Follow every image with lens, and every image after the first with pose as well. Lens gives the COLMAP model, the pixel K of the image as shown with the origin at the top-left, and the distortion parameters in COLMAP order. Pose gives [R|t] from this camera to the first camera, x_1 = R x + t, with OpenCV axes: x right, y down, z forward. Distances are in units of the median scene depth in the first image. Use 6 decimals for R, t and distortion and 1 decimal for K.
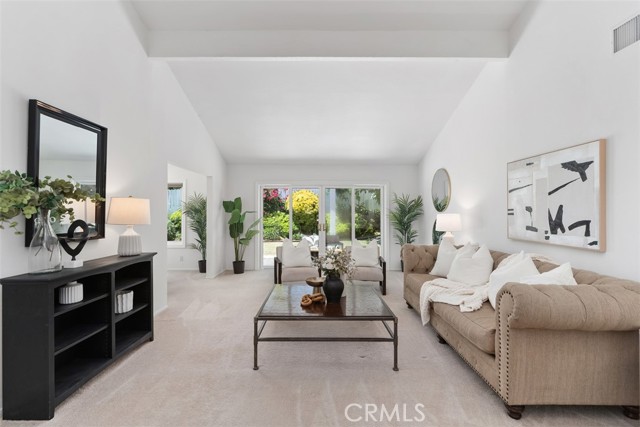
lens RADIAL K [[305.7, 0, 314.9], [0, 305.7, 209.4], [0, 0, 1]] dist [-0.000630, 0.000284]
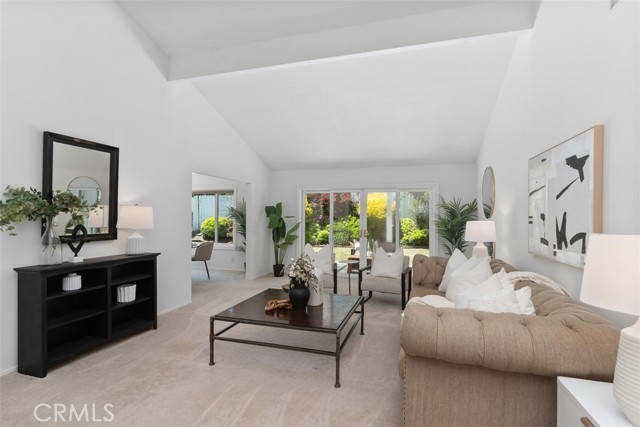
lens RADIAL K [[319.7, 0, 315.7], [0, 319.7, 214.1], [0, 0, 1]] dist [-0.000483, 0.000335]
pose [[0.954998, 0.002616, -0.296601, 0.417607], [-0.001476, 0.999991, 0.004065, -0.011180], [0.296609, -0.003444, 0.954993, 0.029701]]
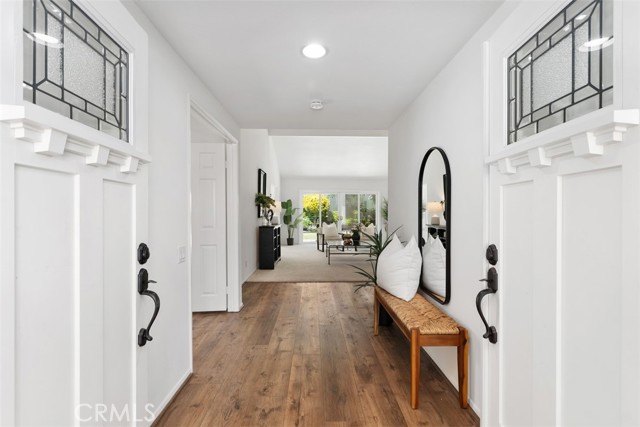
lens RADIAL K [[305.7, 0, 314.9], [0, 305.7, 209.4], [0, 0, 1]] dist [-0.000630, 0.000284]
pose [[0.999916, 0.002260, 0.012761, -0.305741], [-0.002281, 0.999996, 0.001659, 0.024788], [-0.012757, -0.001688, 0.999917, -1.458860]]
